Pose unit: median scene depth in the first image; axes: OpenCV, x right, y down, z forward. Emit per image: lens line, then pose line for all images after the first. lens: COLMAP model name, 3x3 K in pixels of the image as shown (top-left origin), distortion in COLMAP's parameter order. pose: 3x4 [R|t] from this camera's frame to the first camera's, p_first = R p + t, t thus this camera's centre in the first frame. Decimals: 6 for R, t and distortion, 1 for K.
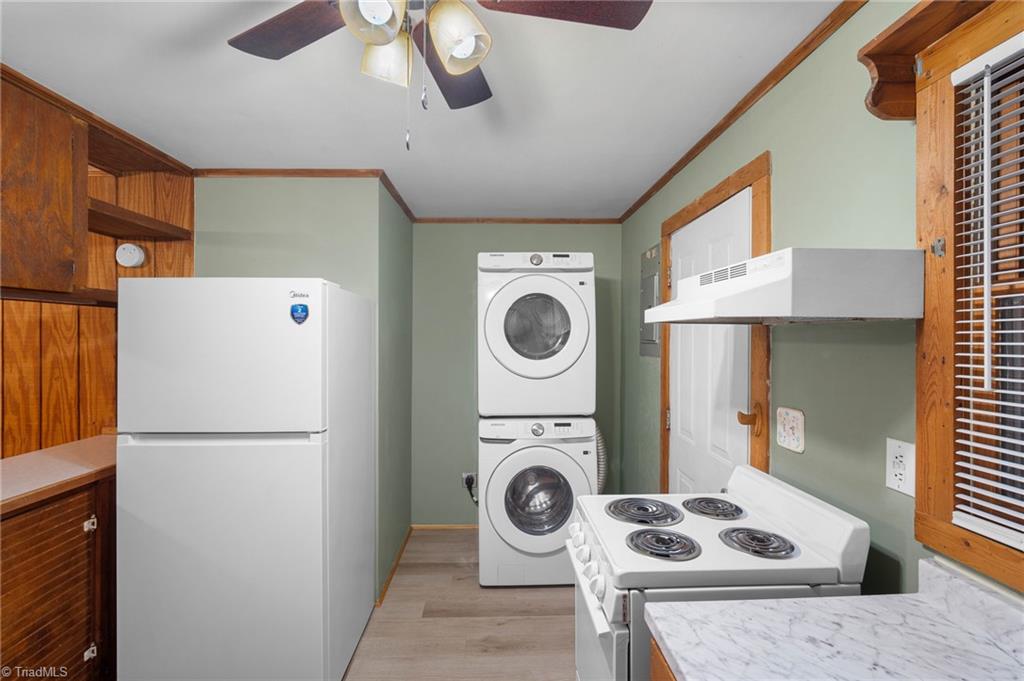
lens RADIAL K [[450.1, 0, 510.1], [0, 450.1, 339.9], [0, 0, 1]] dist [-0.012616, 0.002761]
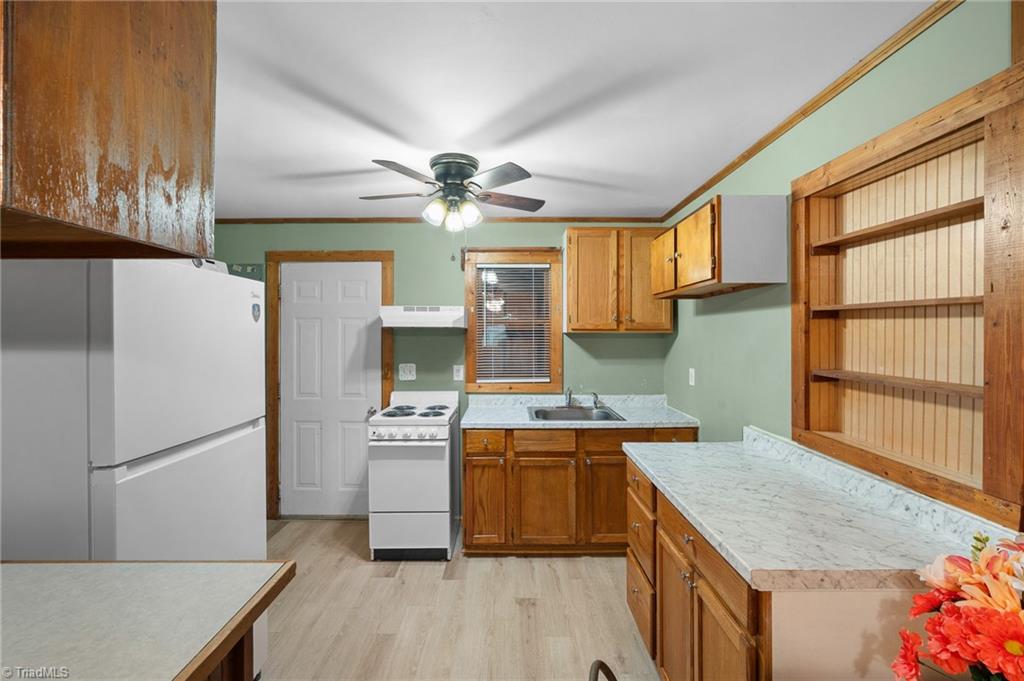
lens RADIAL K [[450.1, 0, 507.5], [0, 450.1, 327.8], [0, 0, 1]] dist [-0.012616, 0.002761]
pose [[0.049862, 0.013444, 0.998666, -1.893497], [0.007902, 0.999873, -0.013855, 0.000945], [-0.998725, 0.008582, 0.049749, 0.371586]]
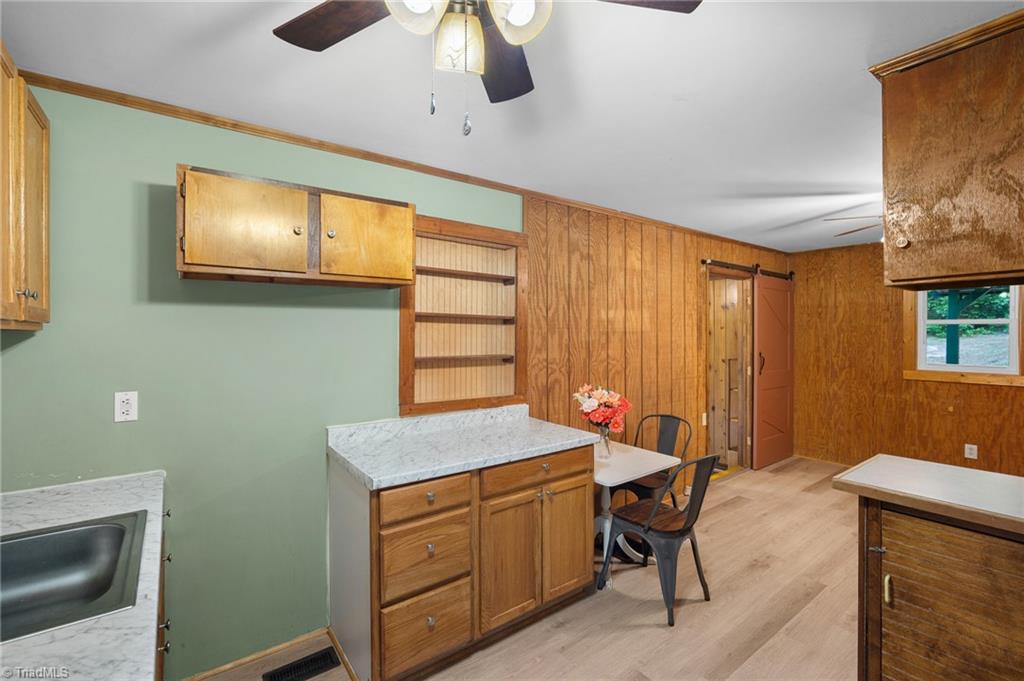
lens RADIAL K [[450.1, 0, 504.9], [0, 450.1, 335.7], [0, 0, 1]] dist [-0.012616, 0.002761]
pose [[-0.826645, 0.005620, -0.562696, 0.204998], [-0.004484, 0.999853, 0.016574, -0.009353], [0.562706, 0.016224, -0.826498, 1.242931]]
